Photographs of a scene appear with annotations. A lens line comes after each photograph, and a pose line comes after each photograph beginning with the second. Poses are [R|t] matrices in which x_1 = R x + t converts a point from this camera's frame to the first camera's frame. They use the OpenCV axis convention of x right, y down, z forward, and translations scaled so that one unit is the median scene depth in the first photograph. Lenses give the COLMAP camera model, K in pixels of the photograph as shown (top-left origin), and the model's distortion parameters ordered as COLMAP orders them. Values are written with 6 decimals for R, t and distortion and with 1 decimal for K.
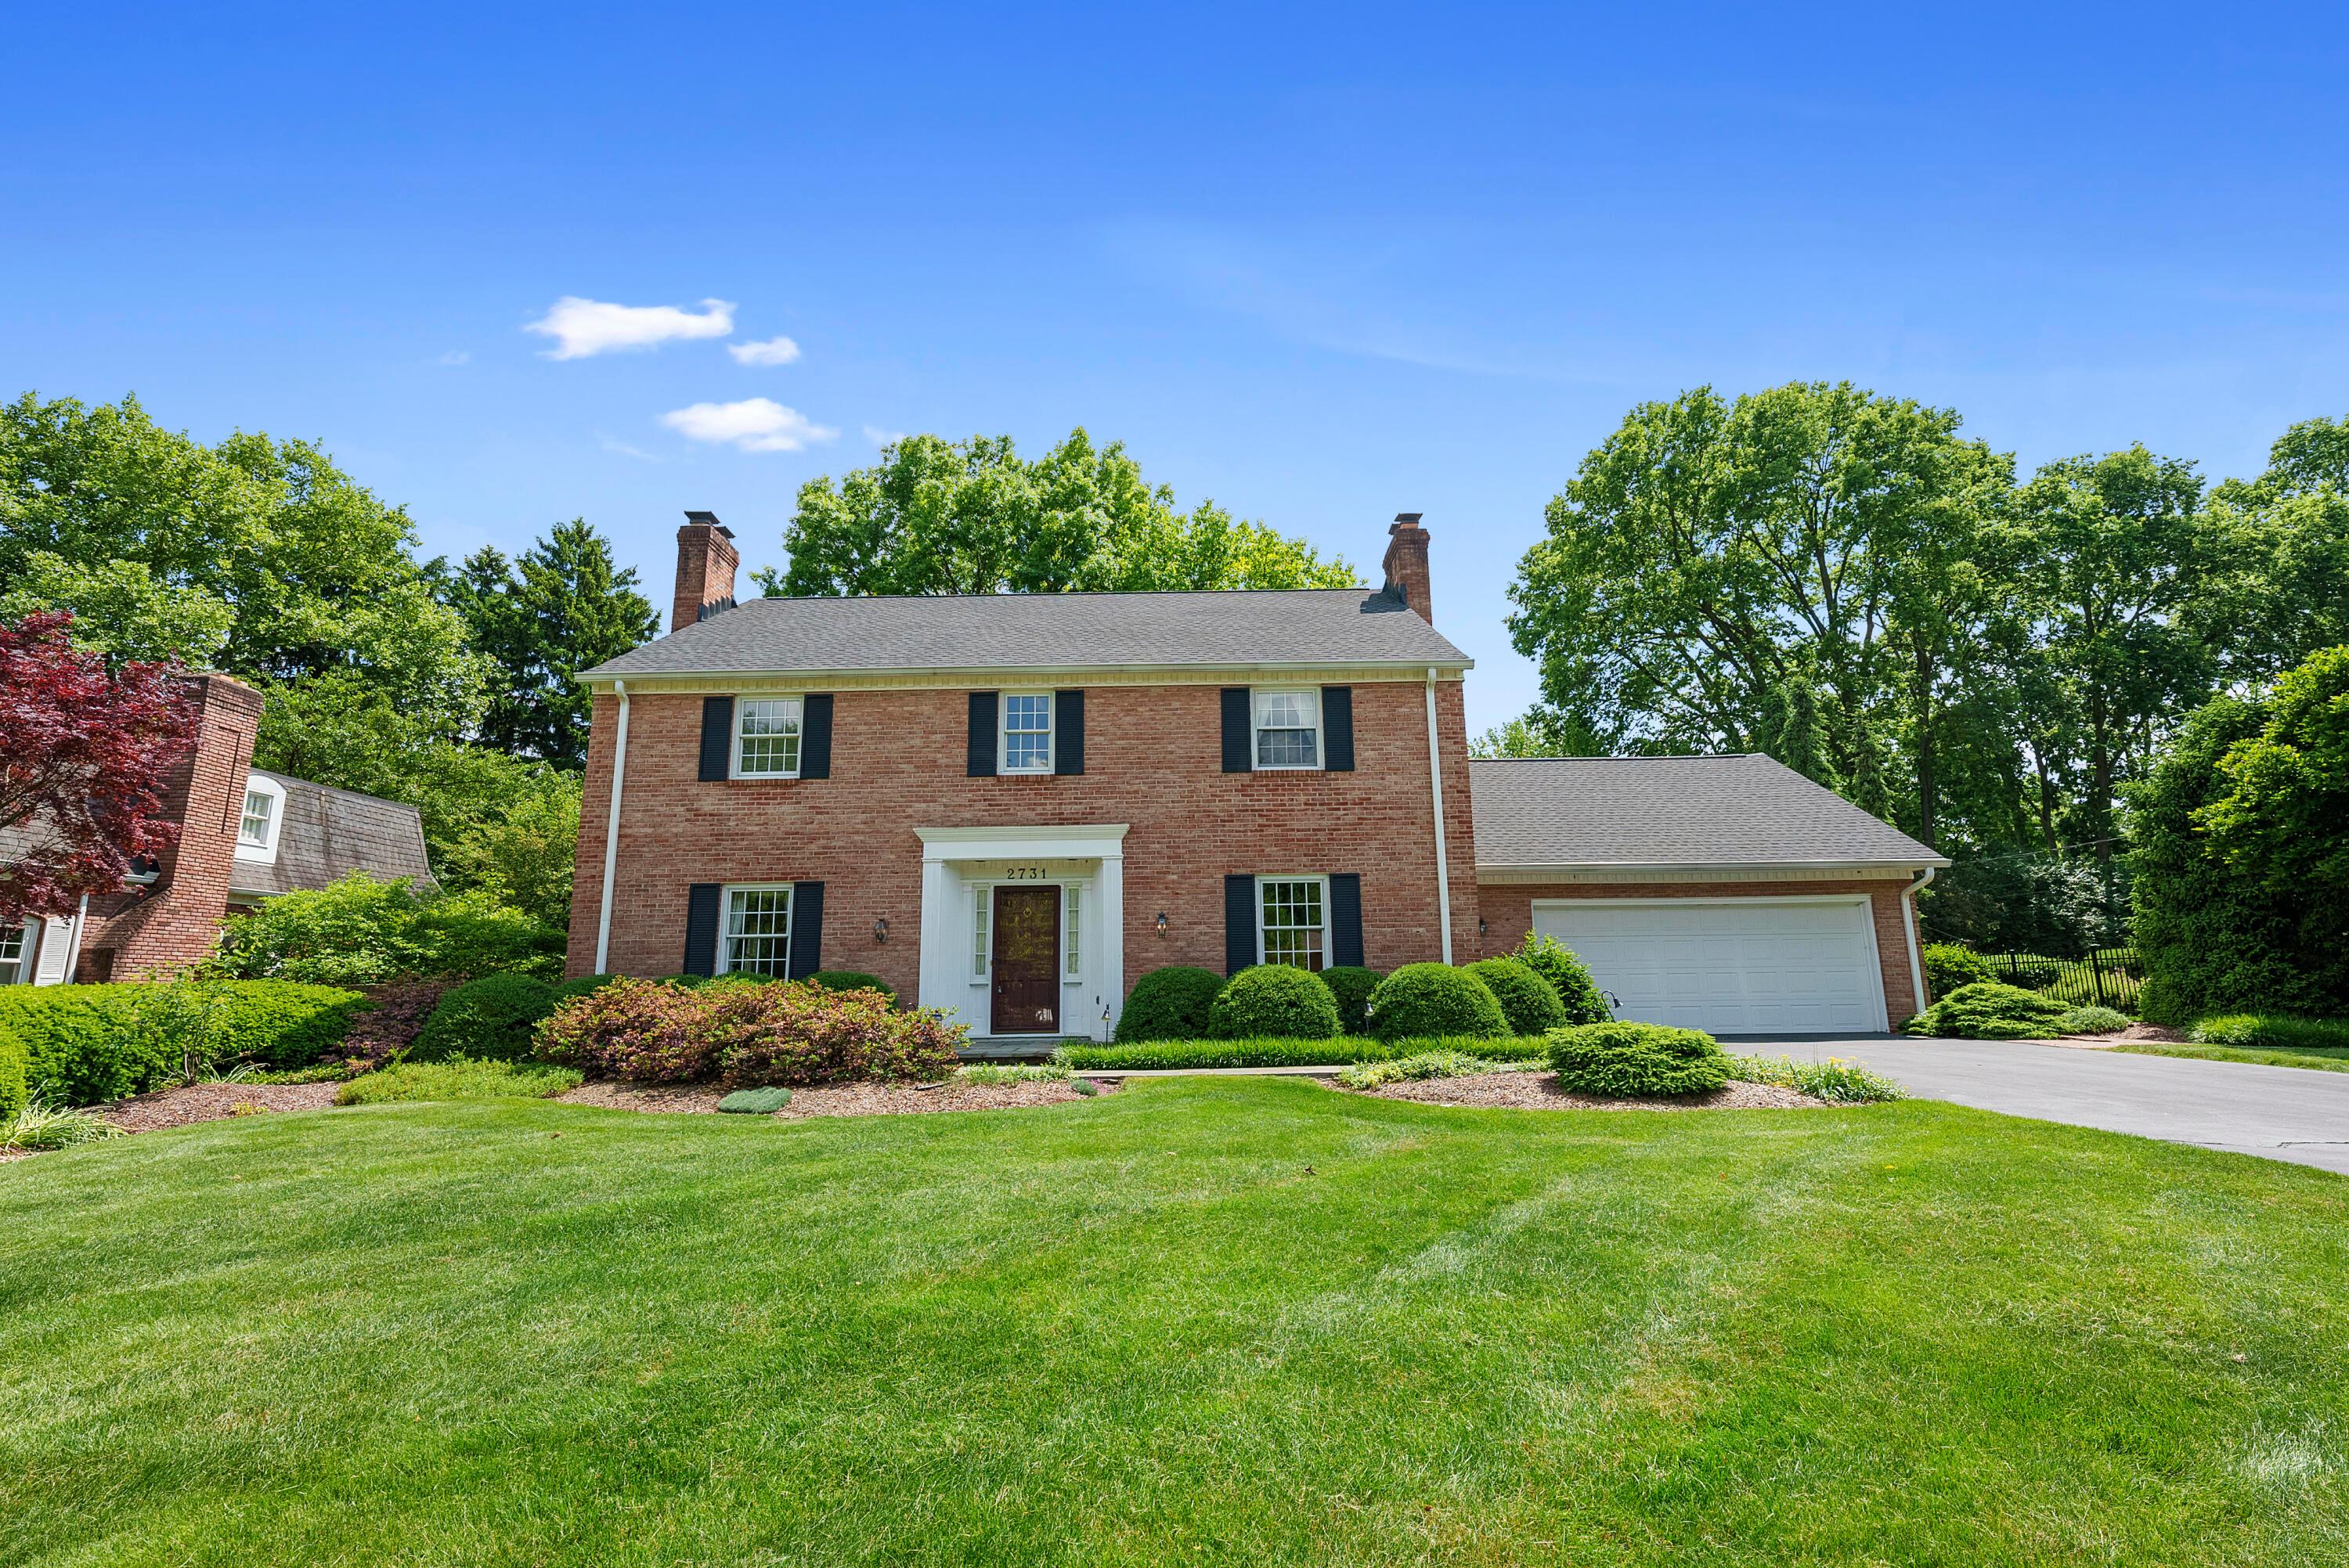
lens RADIAL K [[1083.7, 0, 1181.9], [0, 1083.7, 769.6], [0, 0, 1]] dist [0.002302, 0.000305]
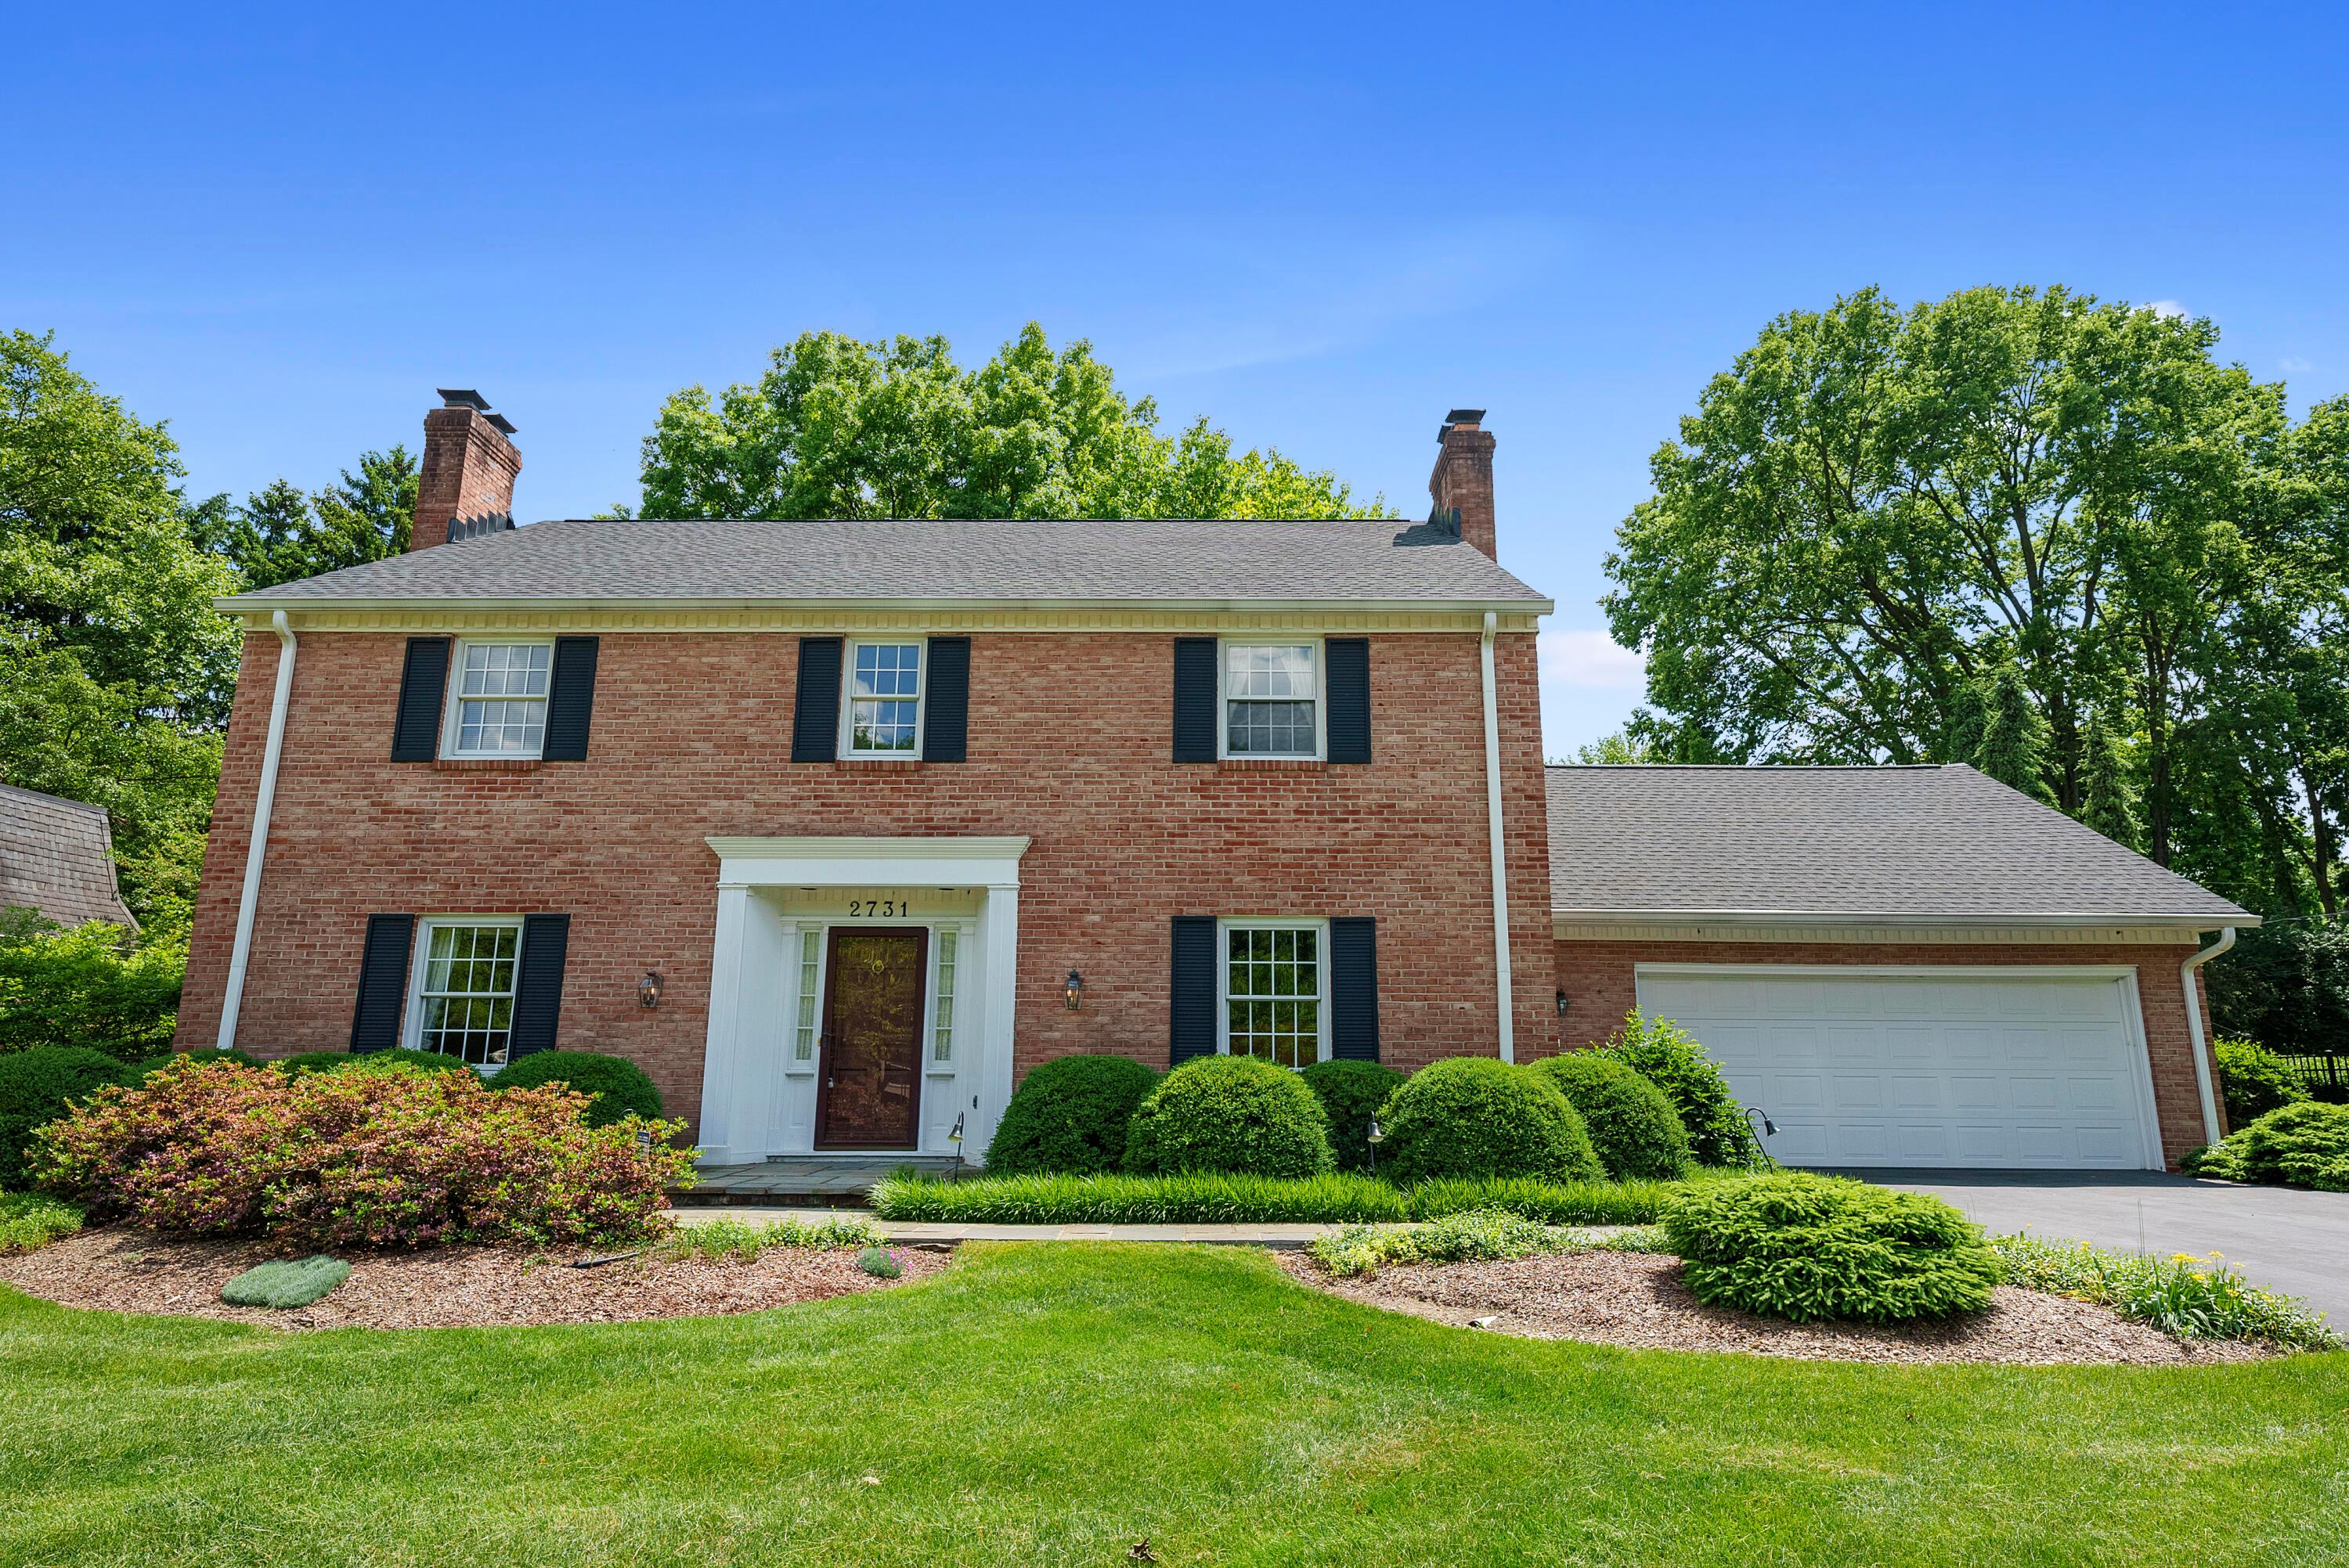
lens RADIAL K [[1336.2, 0, 1184.3], [0, 1336.2, 770.0], [0, 0, 1]] dist [0.004231, 0.001109]
pose [[0.999774, 0.017919, -0.011480, 0.053507], [-0.018153, 0.999623, -0.020600, 0.023849], [0.011106, 0.020803, 0.999722, 0.176068]]
